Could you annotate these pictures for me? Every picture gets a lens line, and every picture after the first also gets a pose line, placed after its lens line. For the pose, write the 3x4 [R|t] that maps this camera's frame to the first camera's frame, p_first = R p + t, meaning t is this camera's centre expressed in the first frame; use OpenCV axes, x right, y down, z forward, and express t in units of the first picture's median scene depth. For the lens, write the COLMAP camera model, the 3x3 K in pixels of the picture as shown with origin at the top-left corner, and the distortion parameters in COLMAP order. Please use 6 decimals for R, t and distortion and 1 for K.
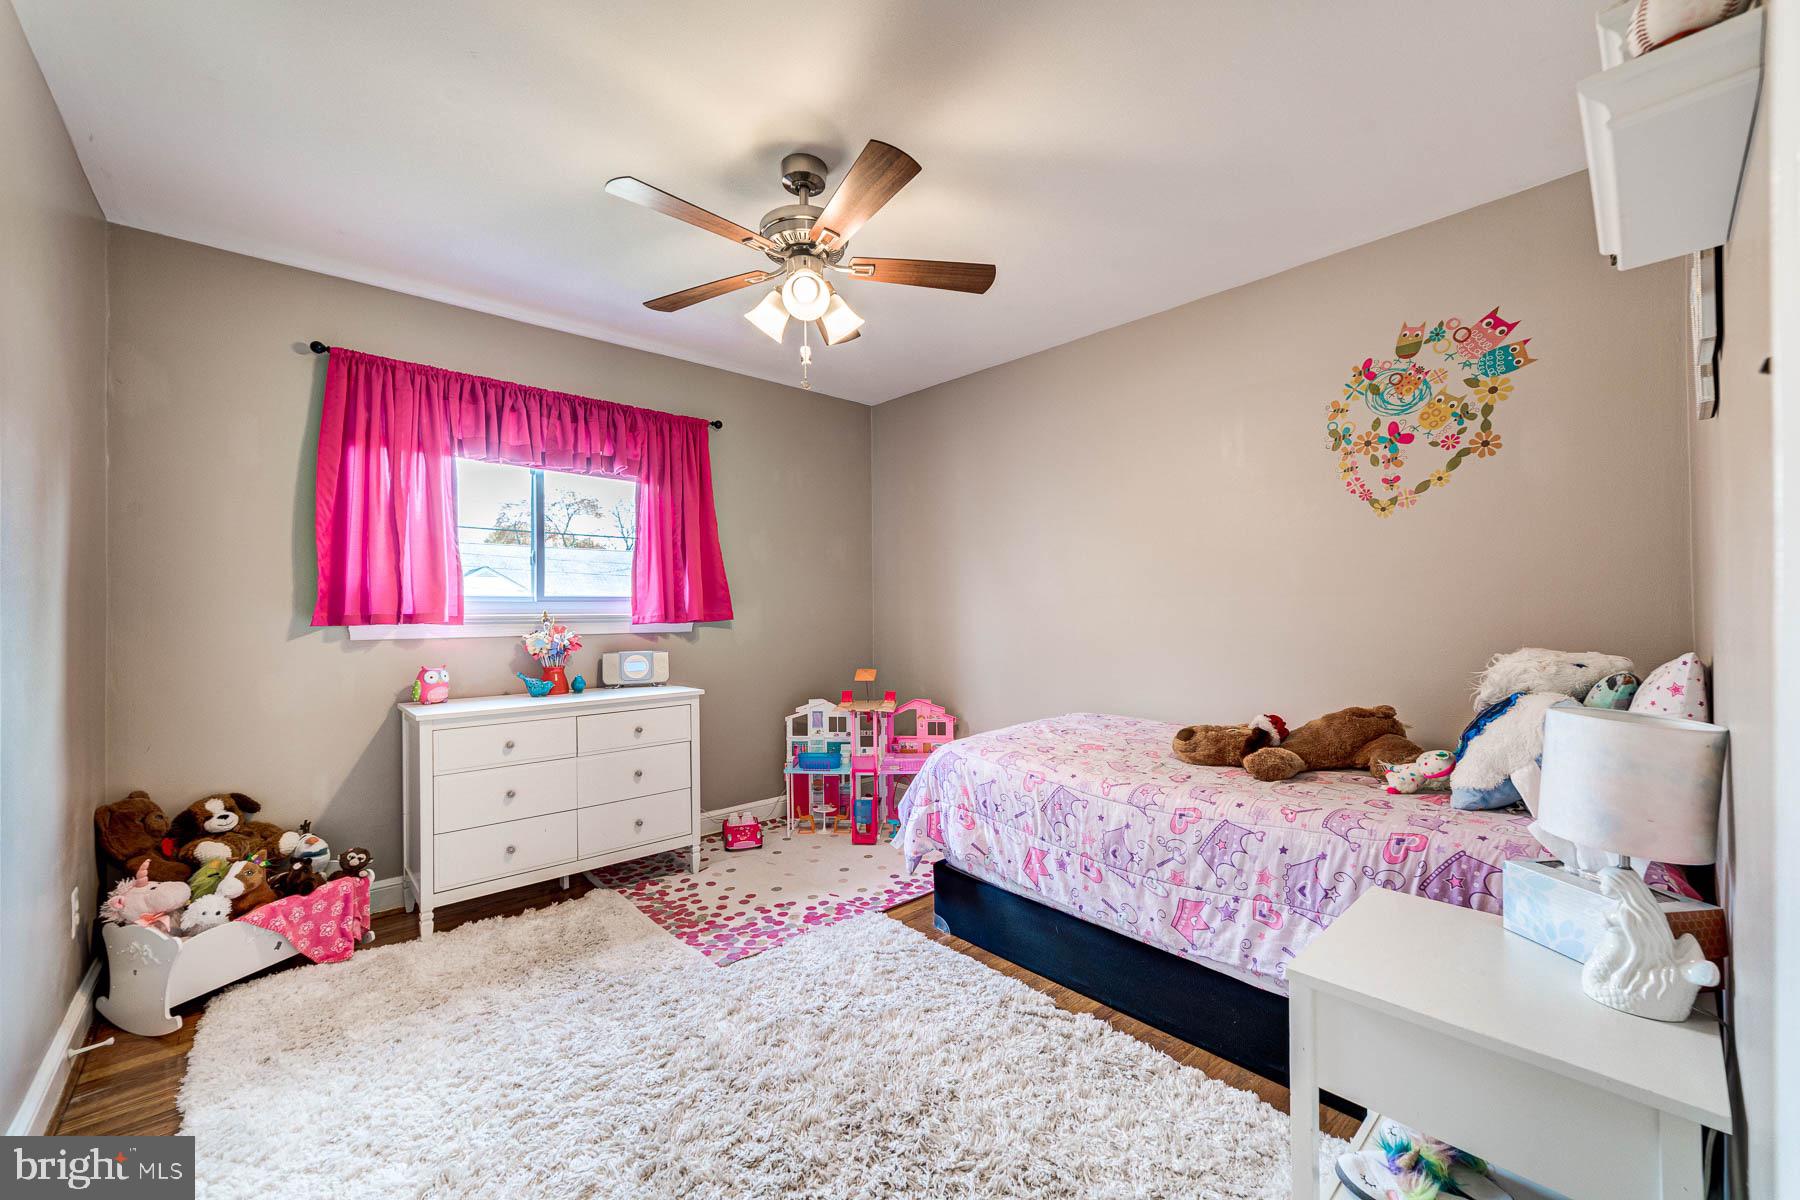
lens RADIAL K [[699.4, 0, 901.2], [0, 699.4, 606.2], [0, 0, 1]] dist [-0.021754, 0.009048]
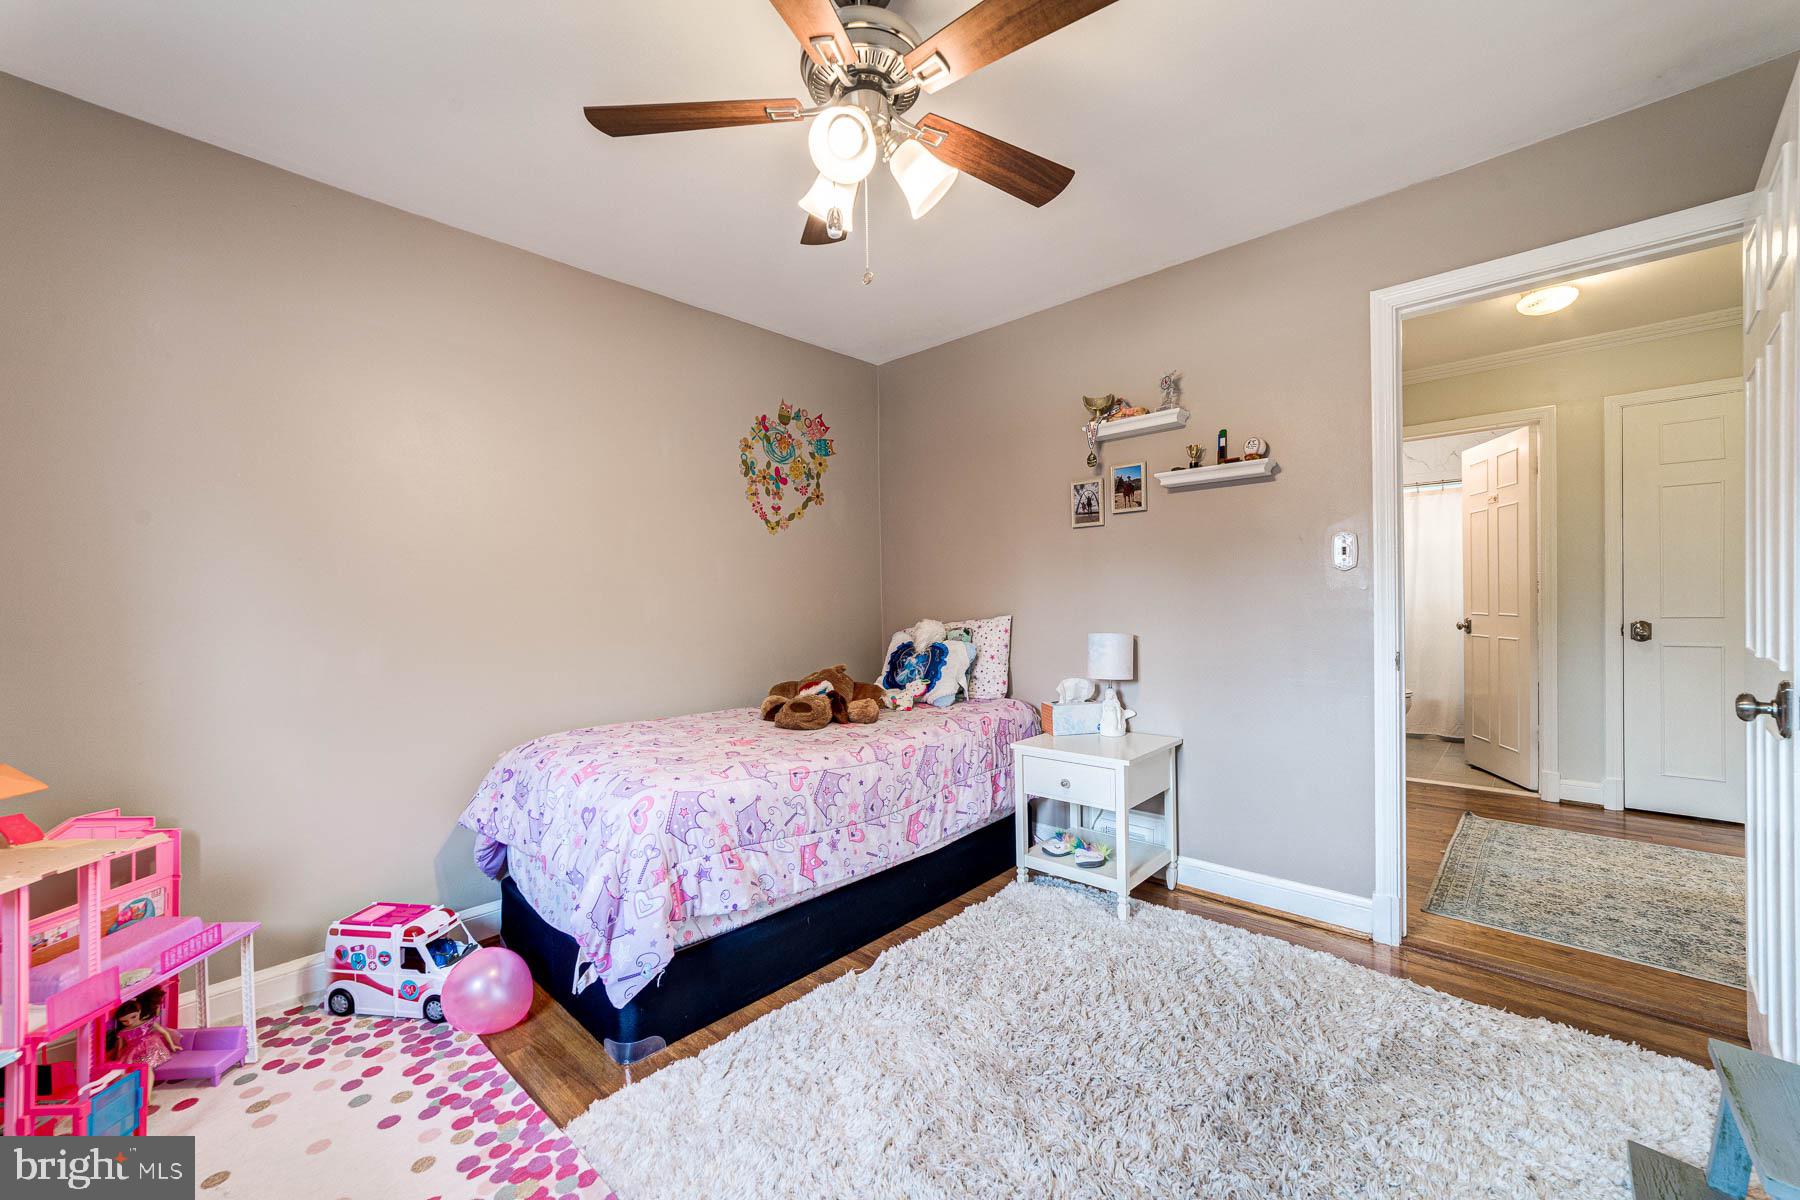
lens RADIAL K [[699.4, 0, 901.2], [0, 699.4, 606.2], [0, 0, 1]] dist [-0.021754, 0.009048]
pose [[-0.075776, -0.000857, 0.997125, -0.719934], [0.011394, 0.999934, 0.001725, 0.015298], [-0.997060, 0.011492, -0.075761, 0.871079]]
